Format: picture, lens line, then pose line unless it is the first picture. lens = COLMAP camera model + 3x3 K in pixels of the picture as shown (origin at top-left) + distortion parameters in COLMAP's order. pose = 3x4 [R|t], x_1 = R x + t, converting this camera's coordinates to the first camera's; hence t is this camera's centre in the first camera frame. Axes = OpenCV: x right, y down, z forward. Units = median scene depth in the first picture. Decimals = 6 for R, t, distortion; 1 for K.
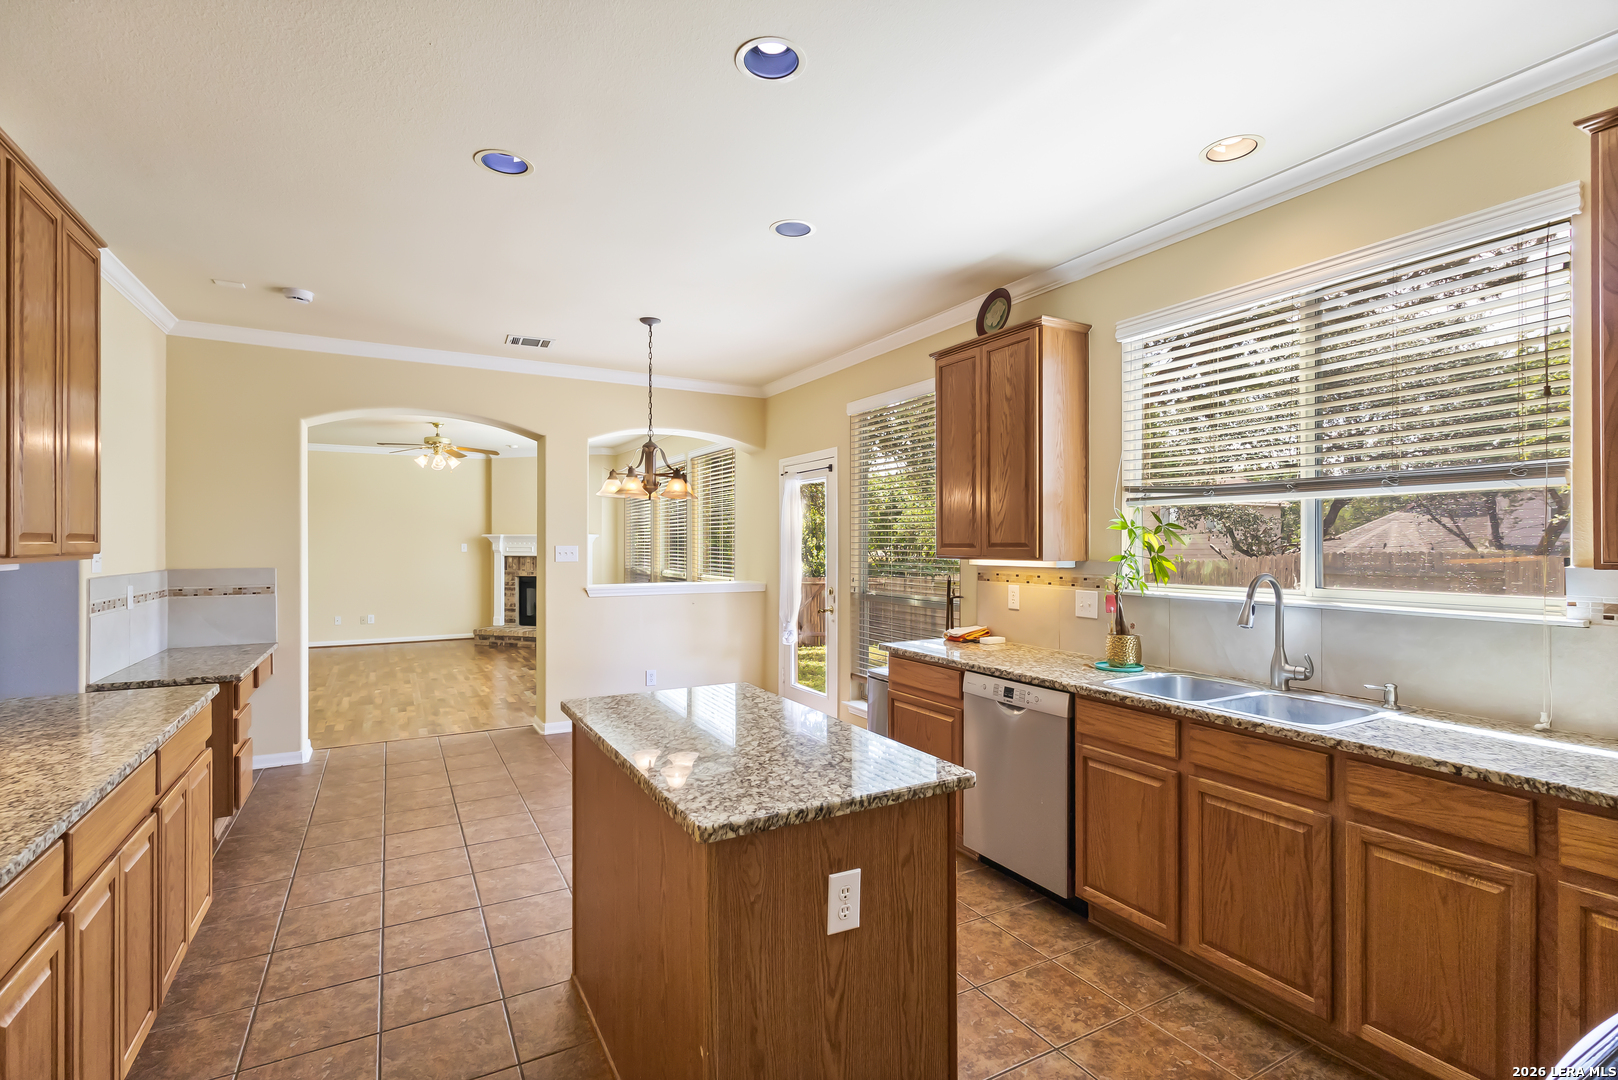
lens RADIAL K [[758.6, 0, 809.0], [0, 758.6, 540.0], [0, 0, 1]] dist [-0.000964, -0.000065]
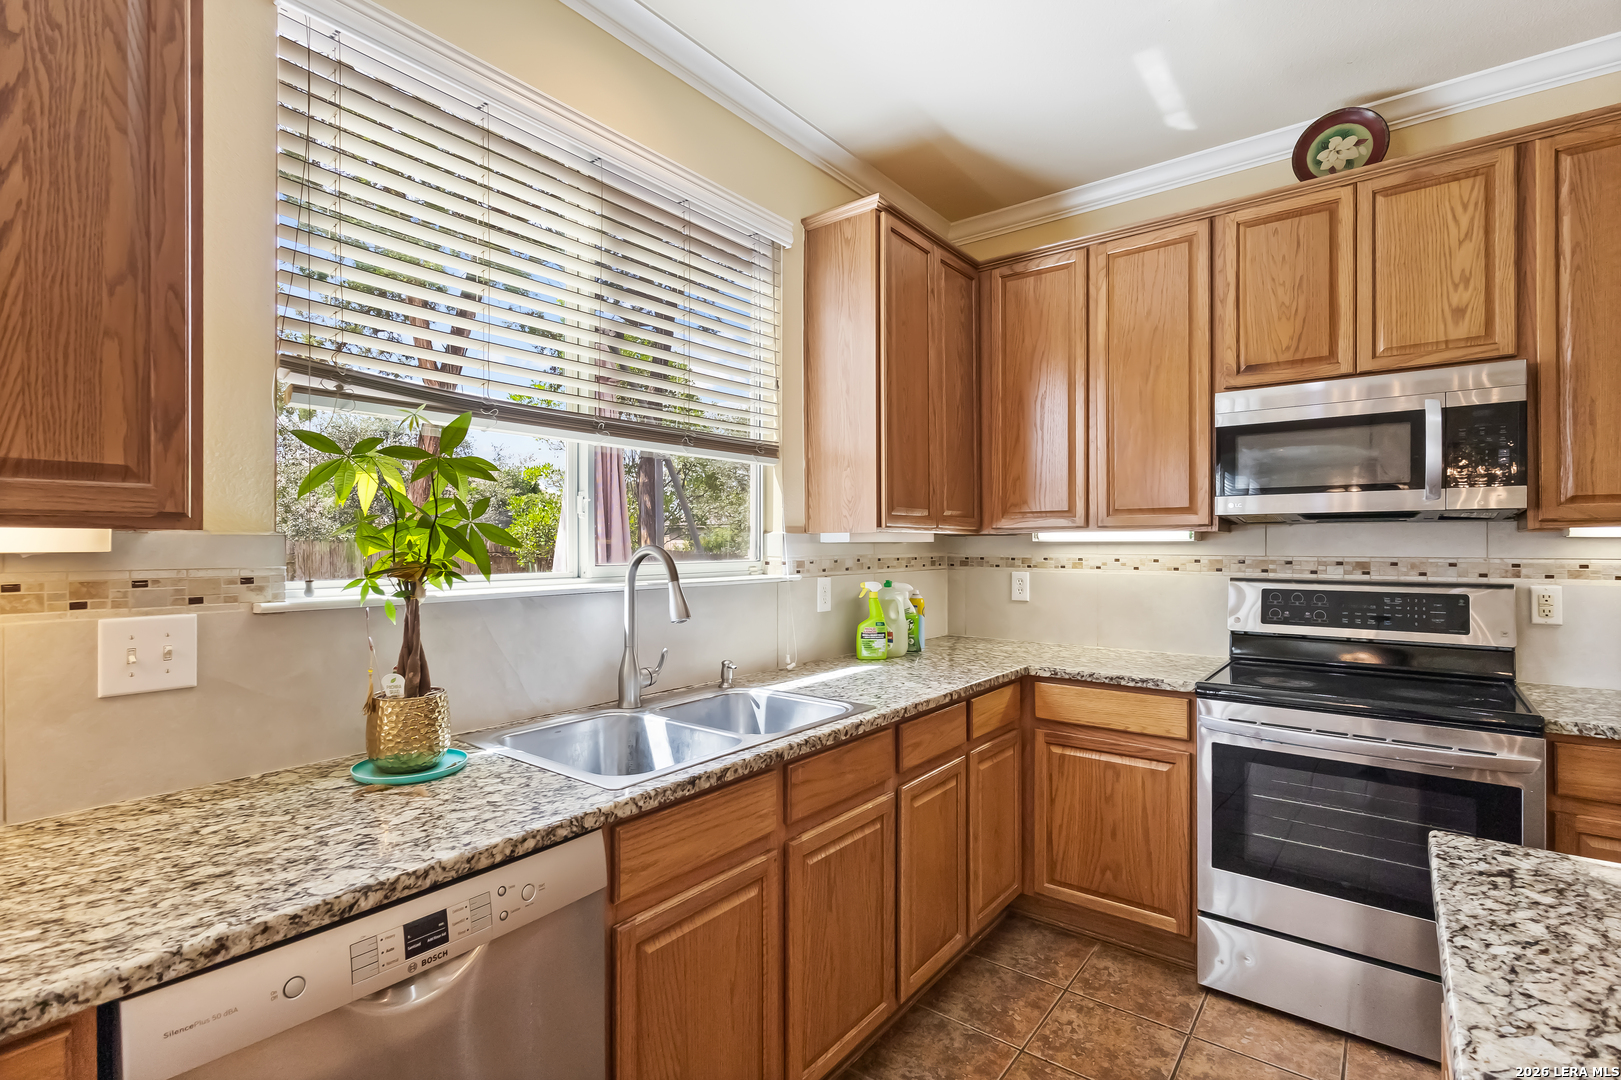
lens RADIAL K [[760.0, 0, 810.5], [0, 760.0, 540.0], [0, 0, 1]] dist [-0.000964, -0.000065]
pose [[-0.398490, 0.006751, 0.917148, -0.107704], [-0.001773, 0.999965, -0.008131, 0.042308], [-0.917171, -0.004866, -0.398464, 1.099195]]
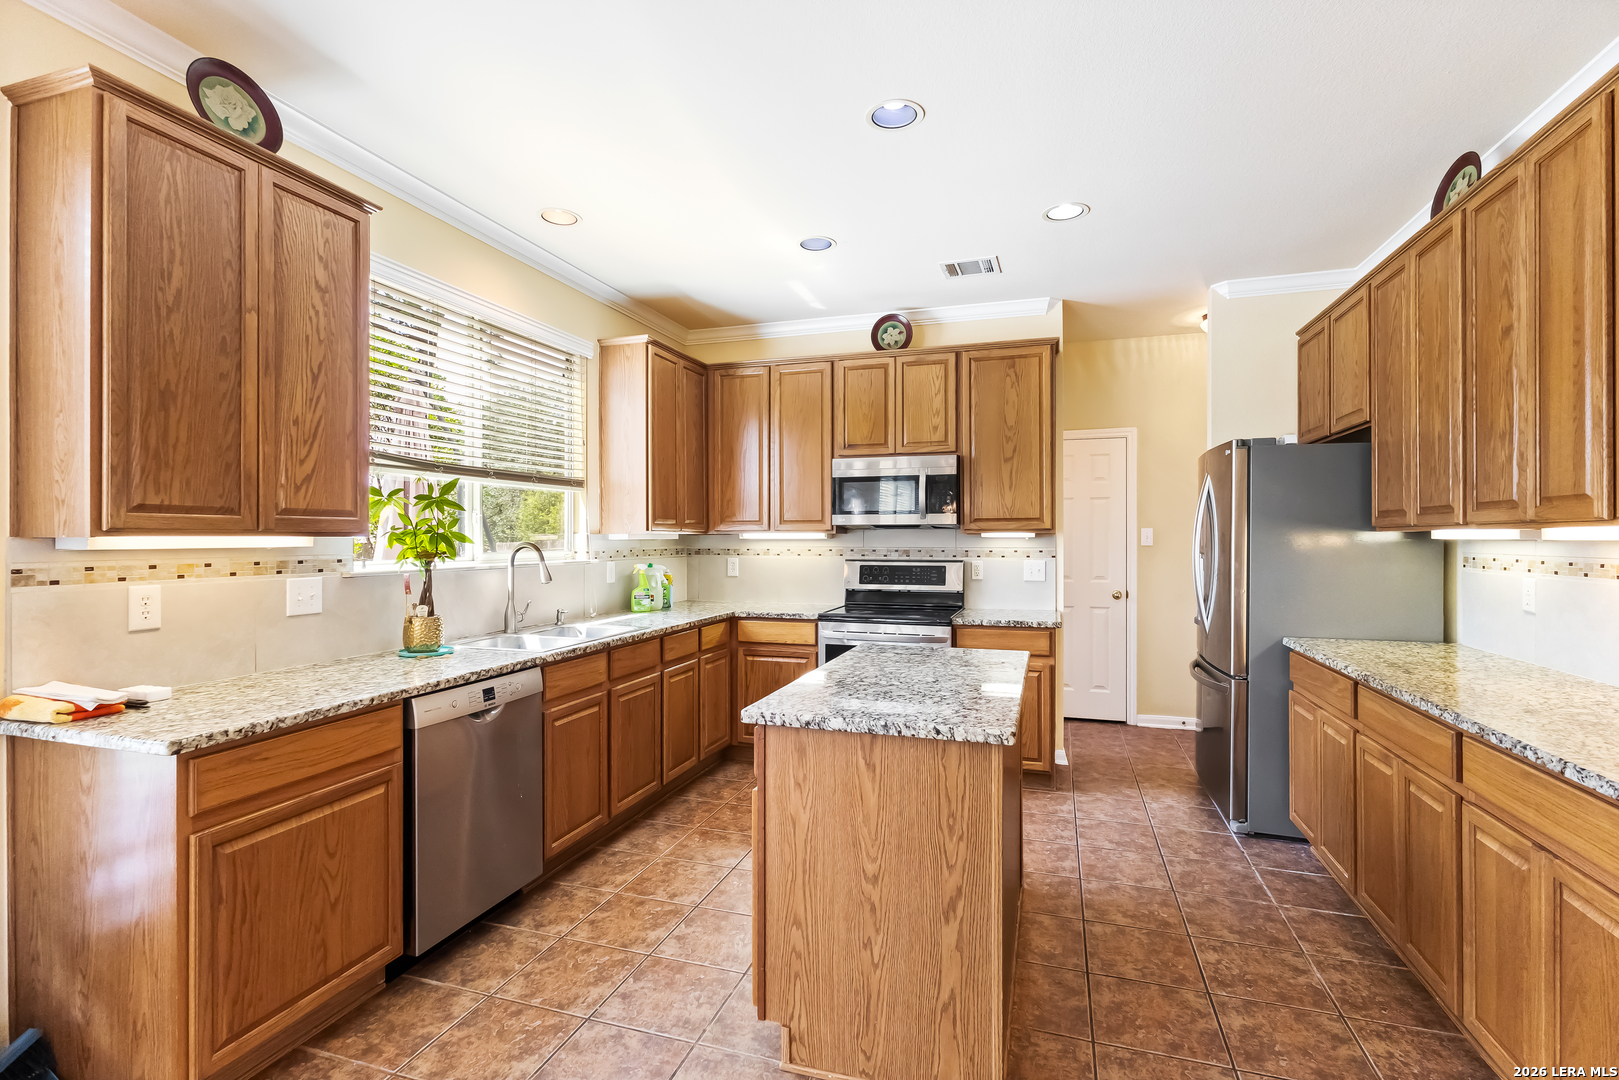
lens RADIAL K [[759.1, 0, 809.5], [0, 759.1, 540.0], [0, 0, 1]] dist [-0.000964, -0.000065]
pose [[-0.684640, -0.000739, 0.728881, -0.641965], [-0.001156, 0.999999, -0.000071, 0.037870], [-0.728880, -0.000891, -0.684640, 1.468624]]
